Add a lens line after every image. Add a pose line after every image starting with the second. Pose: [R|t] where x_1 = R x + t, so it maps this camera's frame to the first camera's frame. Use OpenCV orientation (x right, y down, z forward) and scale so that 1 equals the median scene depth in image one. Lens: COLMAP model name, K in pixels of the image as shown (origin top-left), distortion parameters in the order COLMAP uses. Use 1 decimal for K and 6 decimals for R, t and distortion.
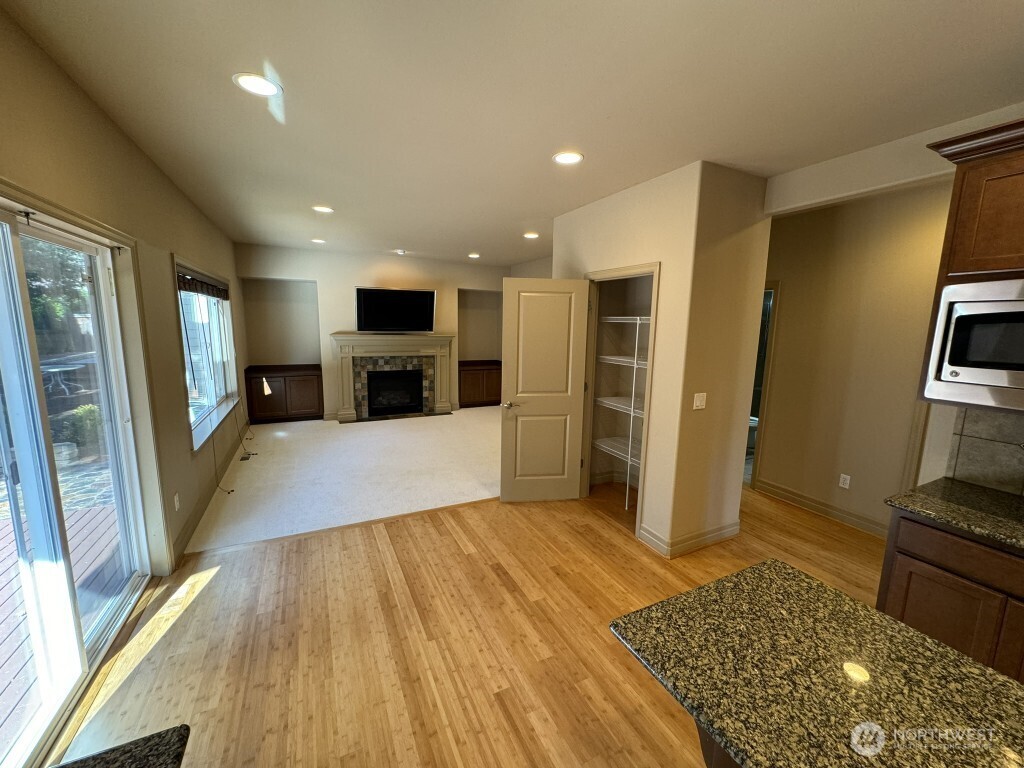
lens RADIAL K [[407.2, 0, 513.1], [0, 407.2, 385.9], [0, 0, 1]] dist [-0.006160, 0.000049]
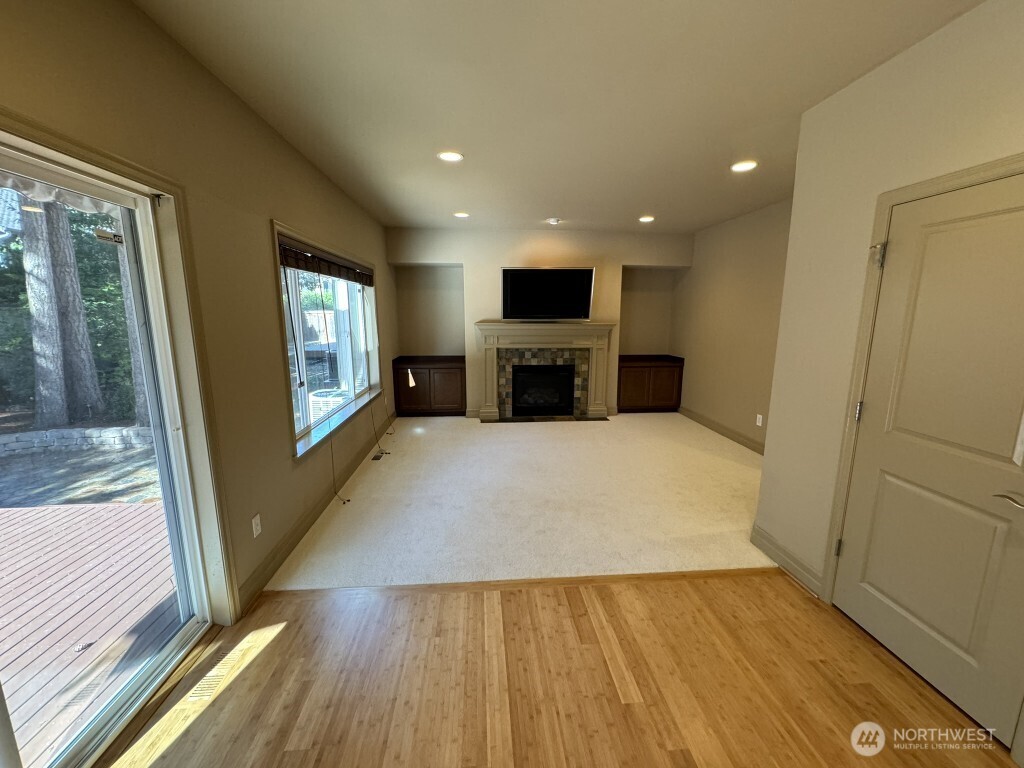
lens RADIAL K [[407.2, 0, 512.0], [0, 407.2, 385.0], [0, 0, 1]] dist [-0.006160, 0.000049]
pose [[0.926814, 0.046616, -0.372617, -0.039251], [-0.040610, 0.998888, 0.023958, -0.018637], [0.373319, -0.007073, 0.927676, 0.242977]]
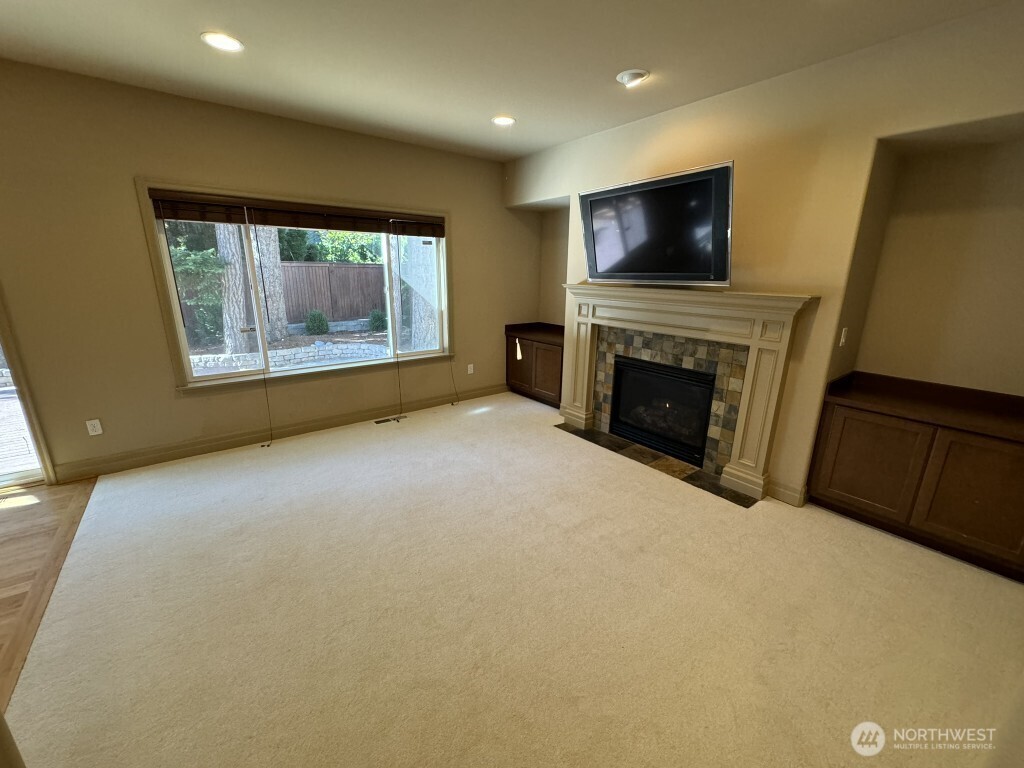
lens RADIAL K [[407.2, 0, 514.5], [0, 407.2, 386.6], [0, 0, 1]] dist [-0.006160, 0.000049]
pose [[0.199160, 0.247525, -0.948191, 0.197187], [-0.161869, 0.962593, 0.217285, -0.121546], [0.966506, 0.110209, 0.231777, 0.988610]]
